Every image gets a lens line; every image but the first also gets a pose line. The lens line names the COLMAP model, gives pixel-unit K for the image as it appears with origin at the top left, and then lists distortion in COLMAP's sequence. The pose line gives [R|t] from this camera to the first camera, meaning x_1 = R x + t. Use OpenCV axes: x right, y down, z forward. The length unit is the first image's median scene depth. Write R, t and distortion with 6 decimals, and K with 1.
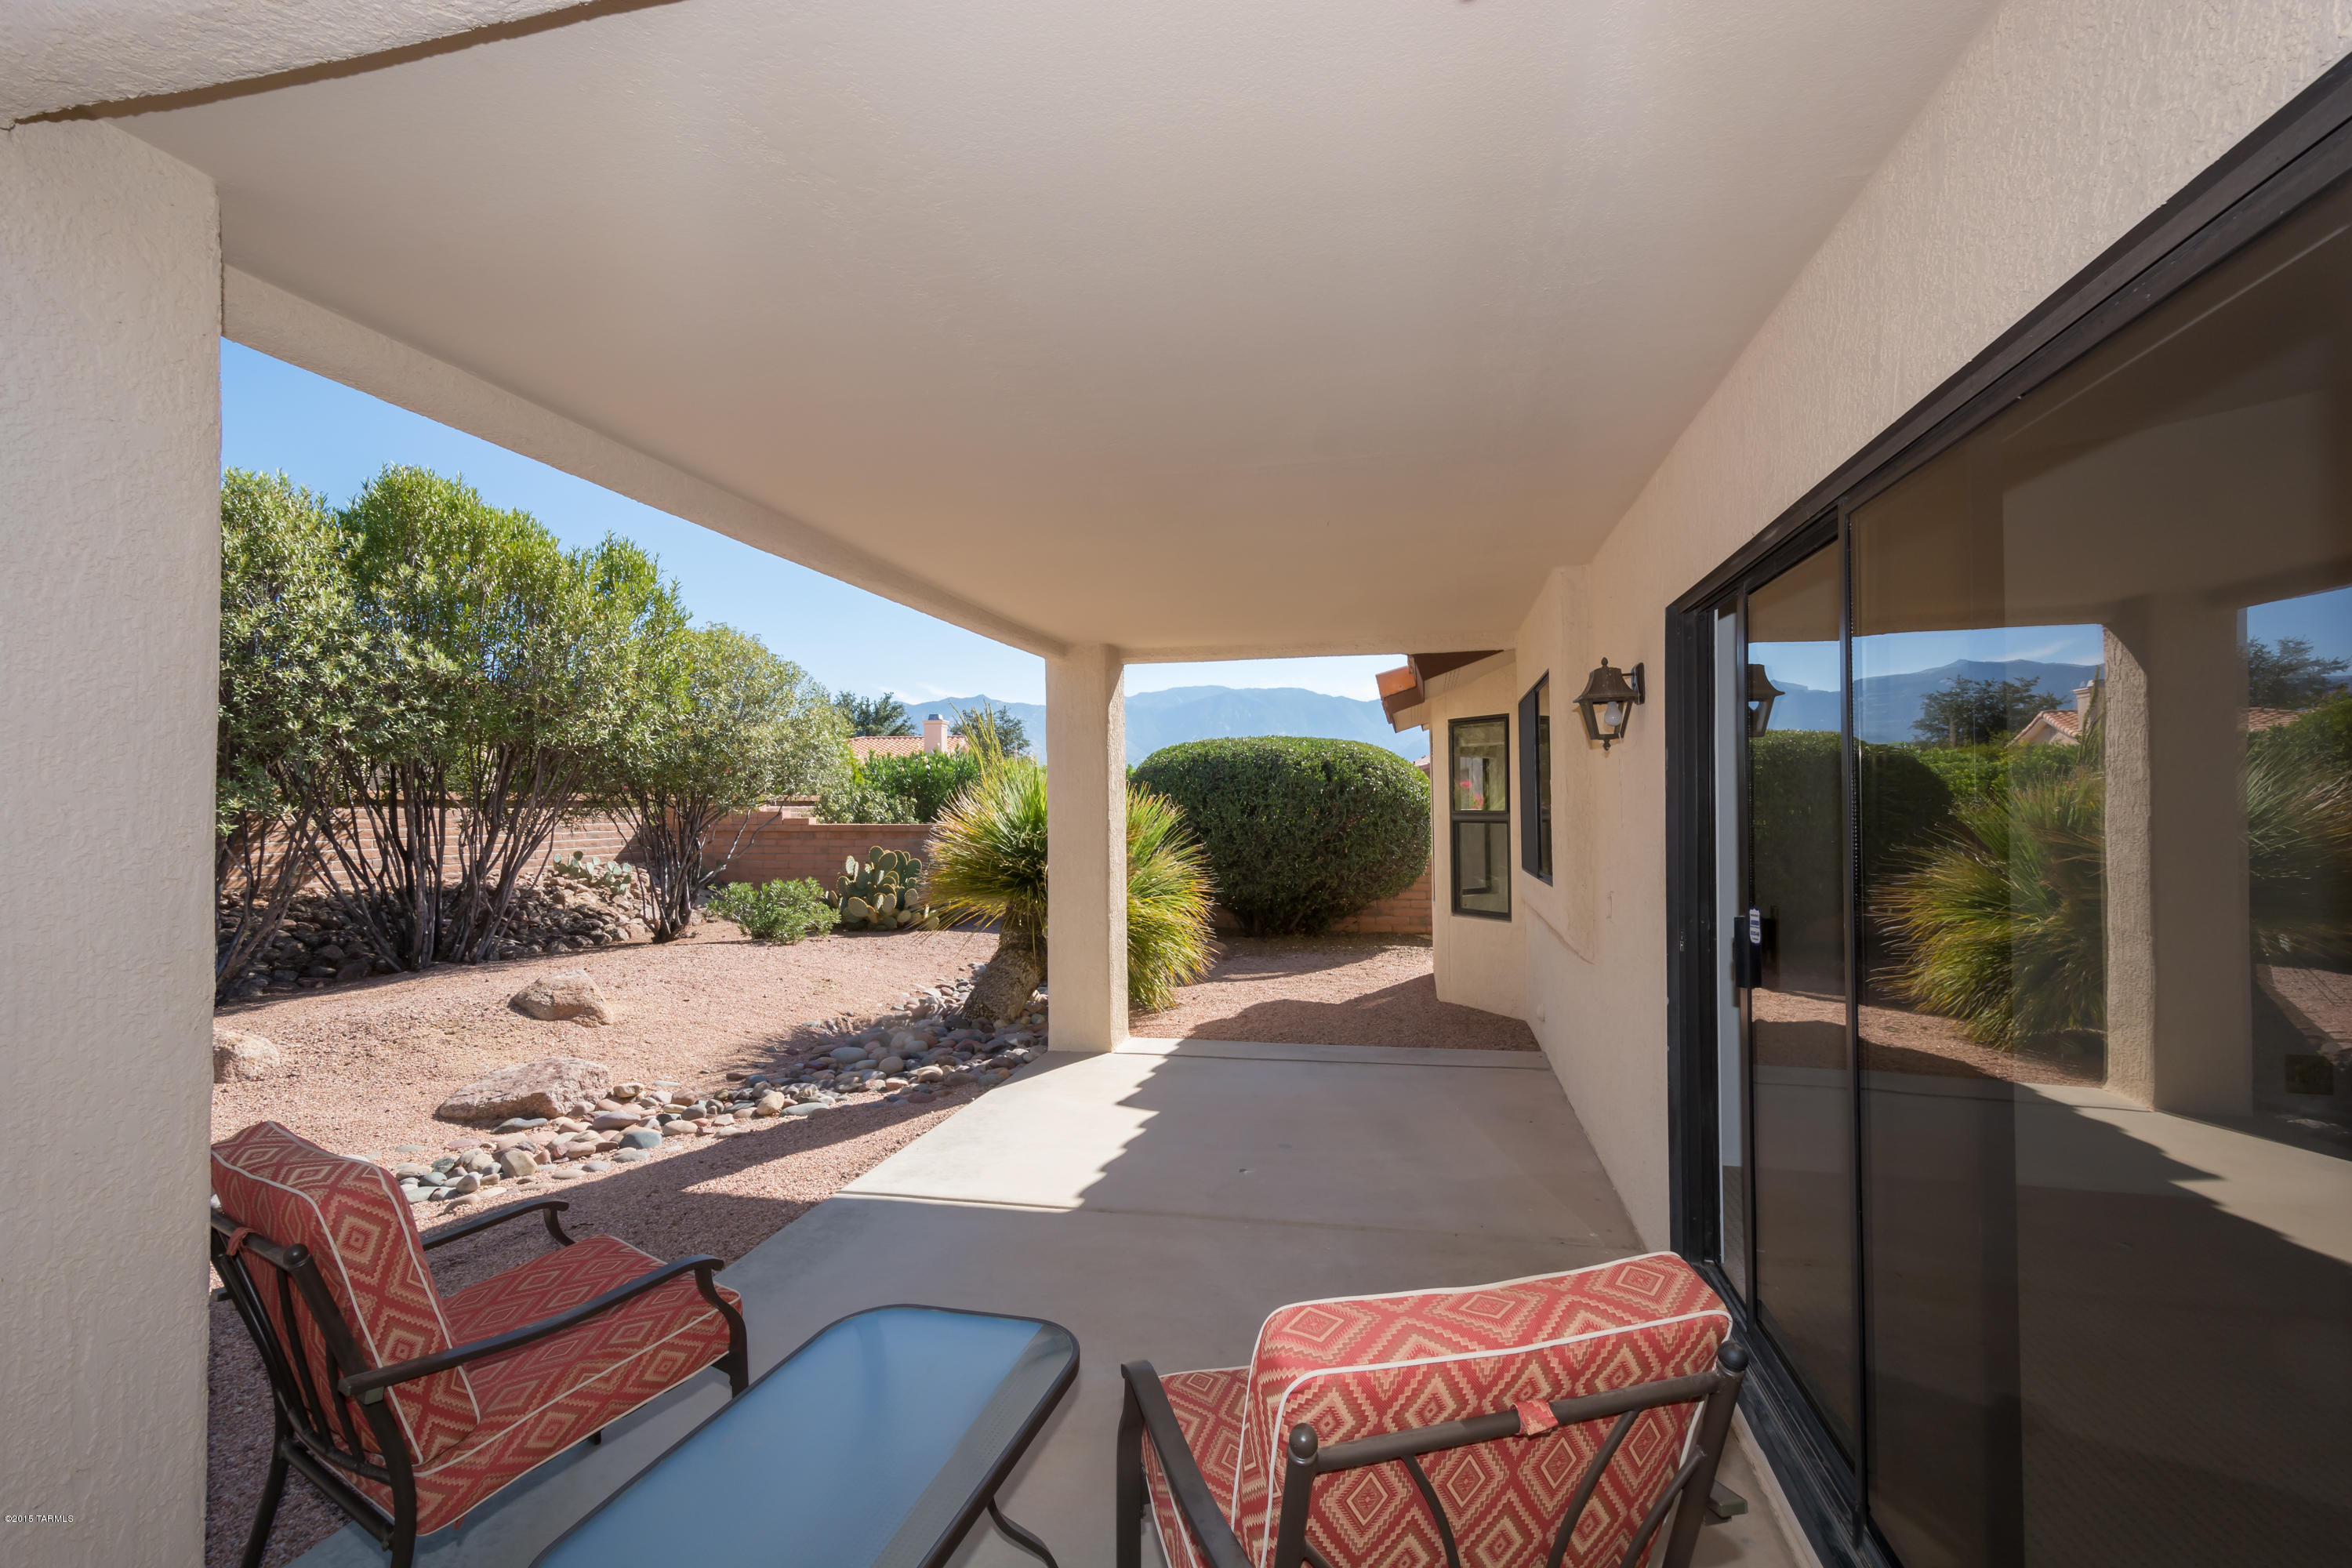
lens RADIAL K [[1015.1, 0, 1190.2], [0, 1015.1, 779.9], [0, 0, 1]] dist [0.002123, 0.000022]
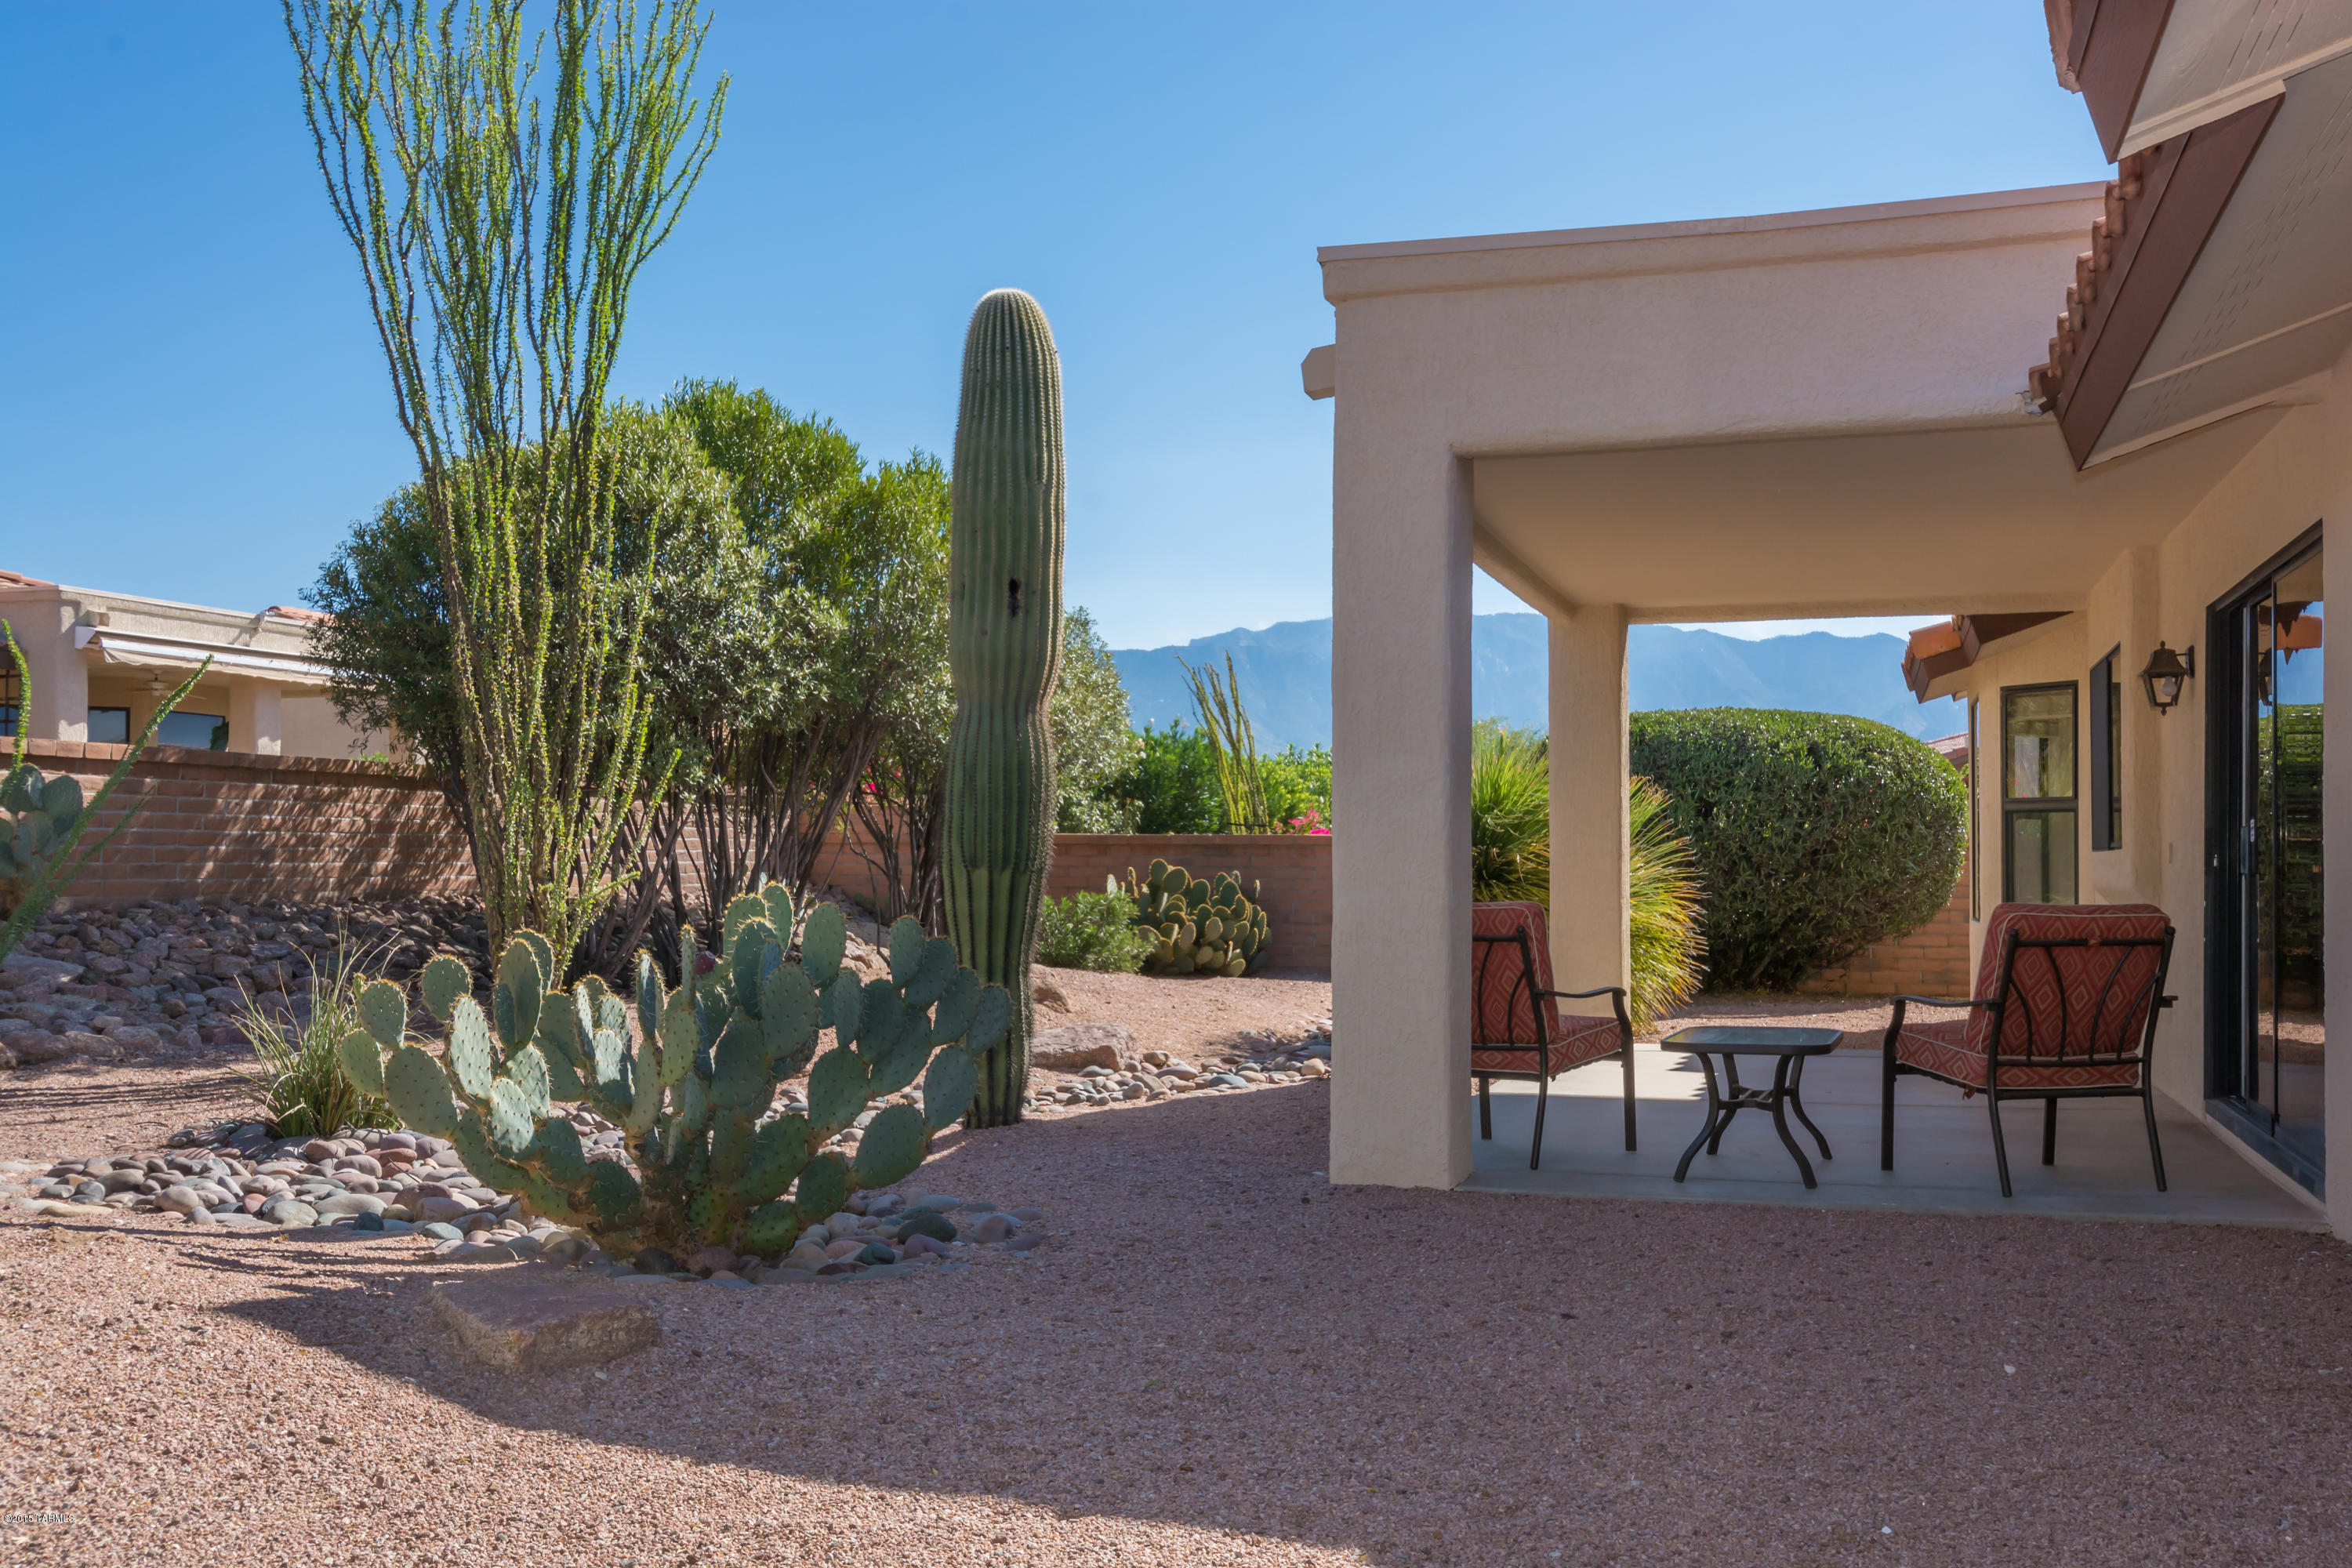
lens RADIAL K [[2112.3, 0, 1174.1], [0, 2112.3, 808.6], [0, 0, 1]] dist [0.007359, 0.001656]
pose [[0.995431, 0.008645, -0.095092, -0.270936], [-0.008410, 0.999961, 0.002870, 0.043392], [0.095113, -0.002057, 0.995464, -0.837845]]
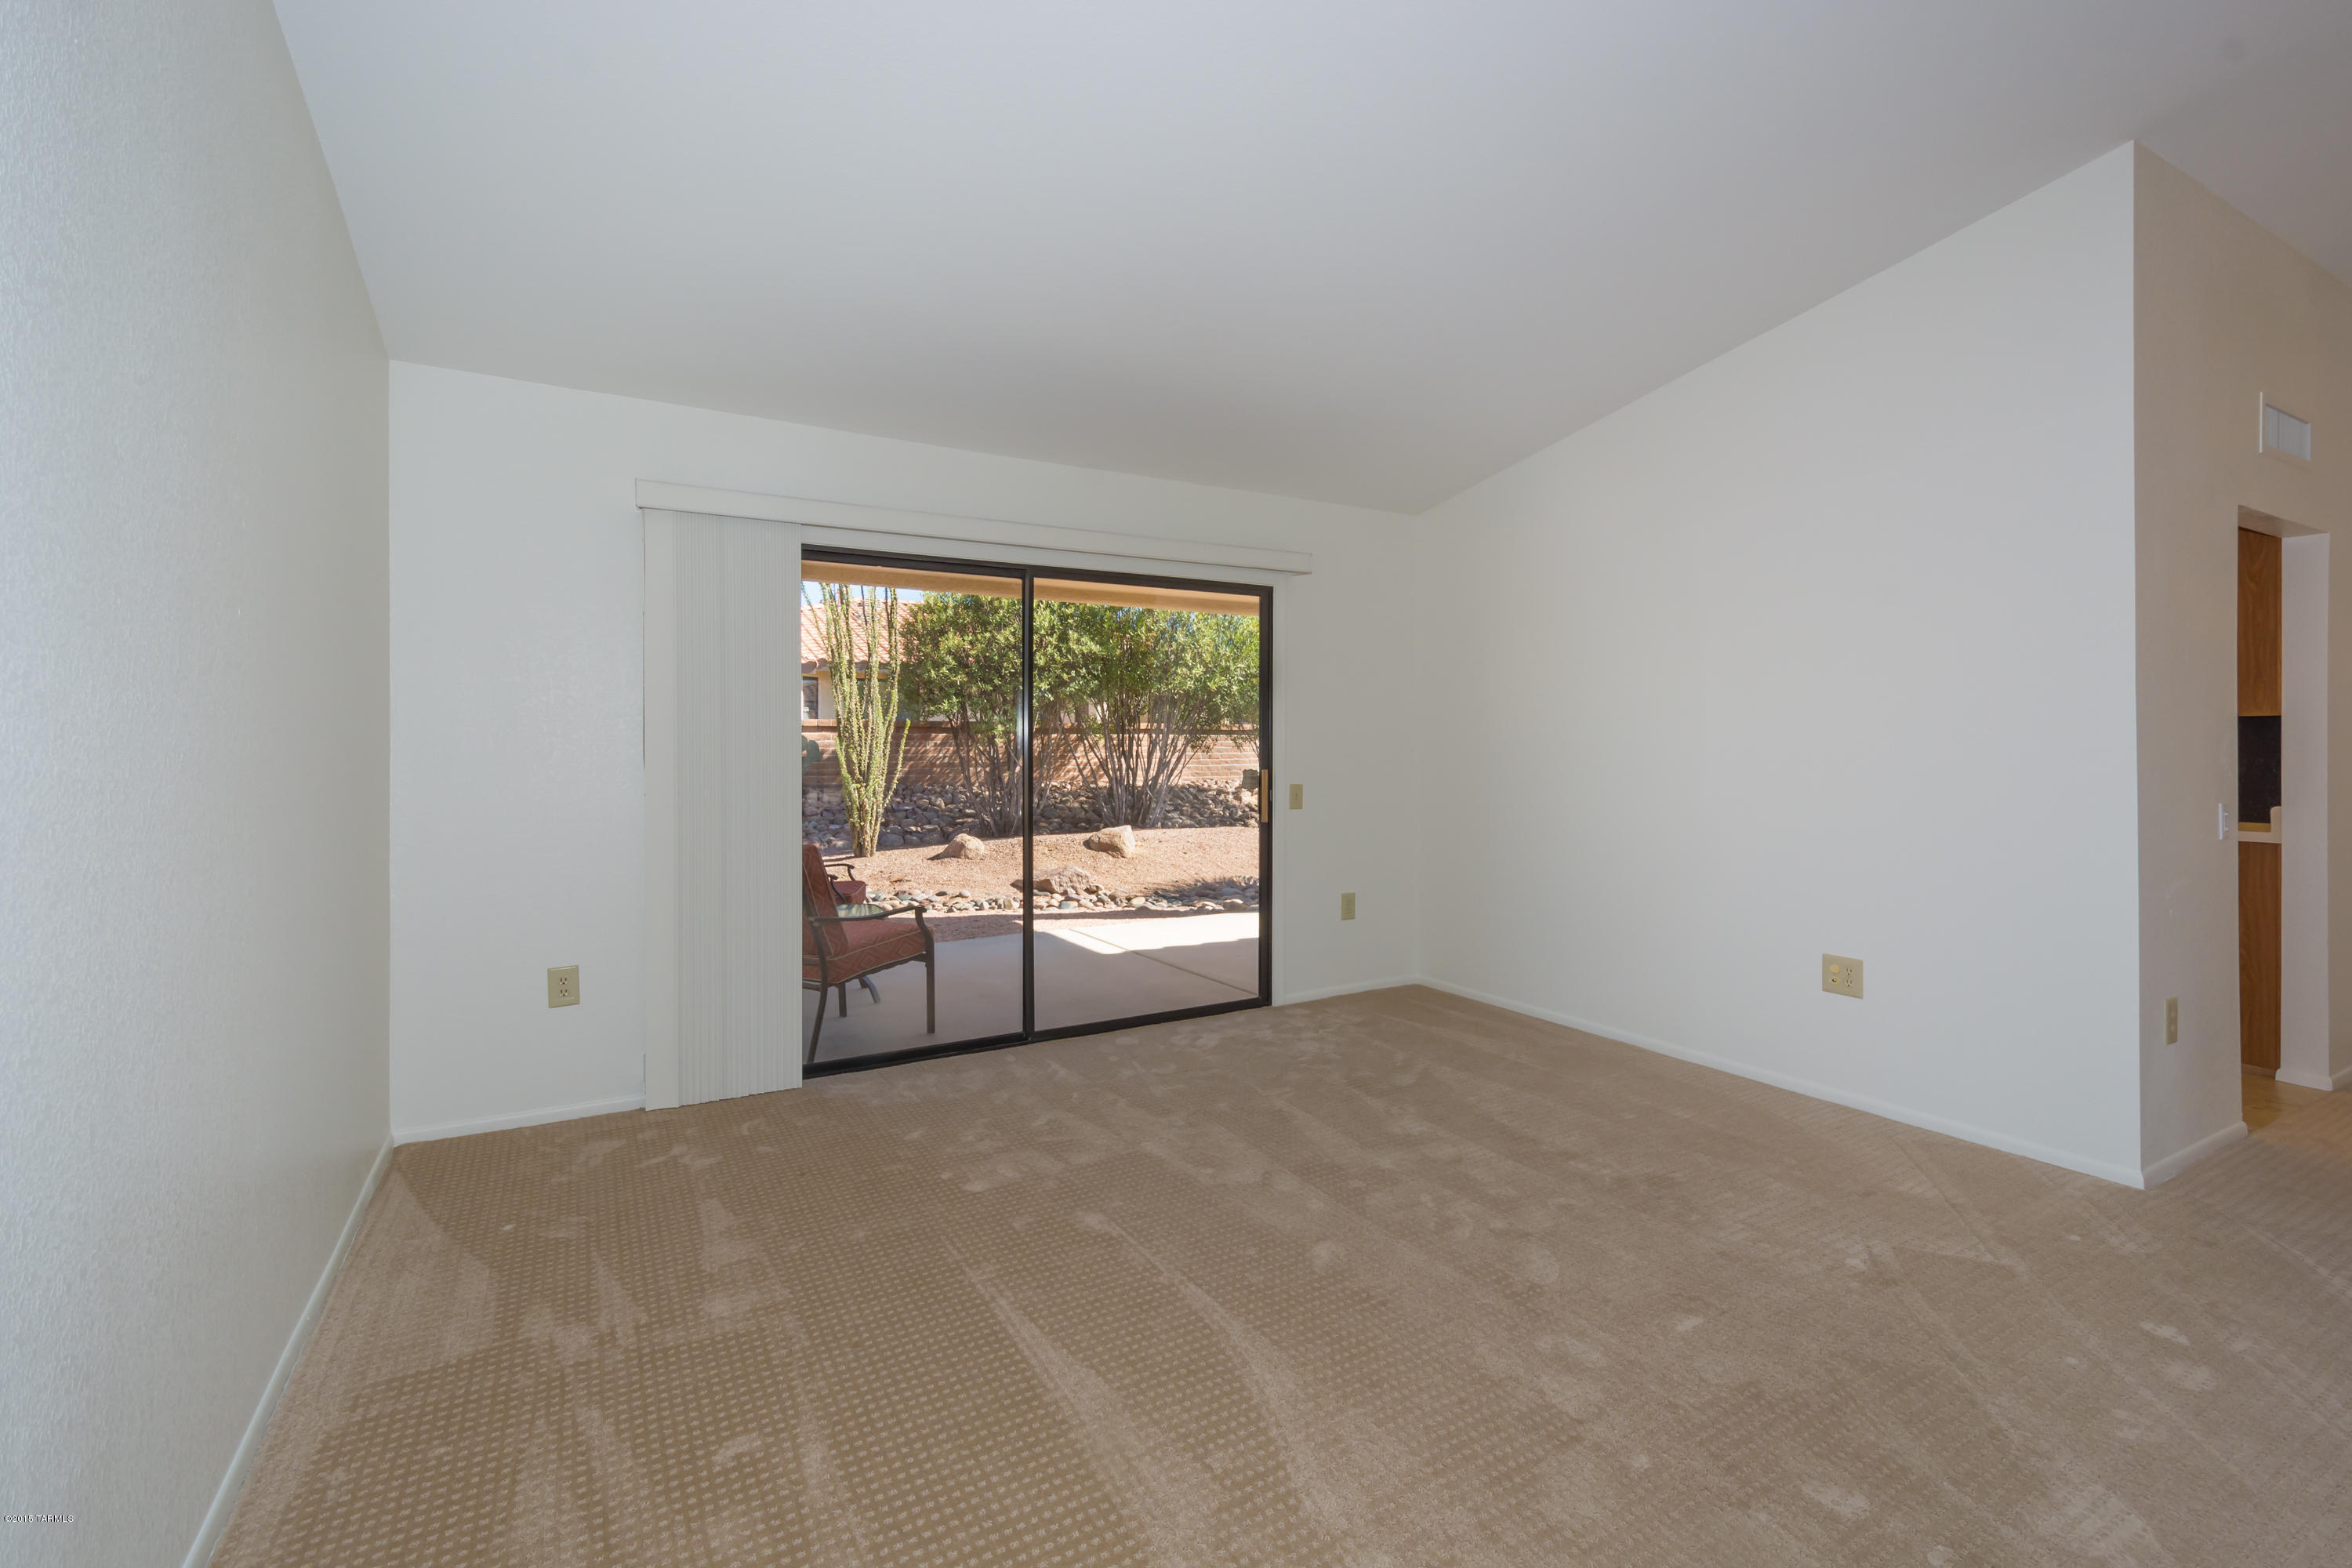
lens RADIAL K [[1031.4, 0, 1188.1], [0, 1031.4, 745.4], [0, 0, 1]] dist [0.020969, -0.010783]
pose [[0.673617, 0.005501, -0.739061, 0.704255], [0.017761, 0.999563, 0.023628, 0.013579], [0.738868, -0.029043, 0.673224, -0.069094]]
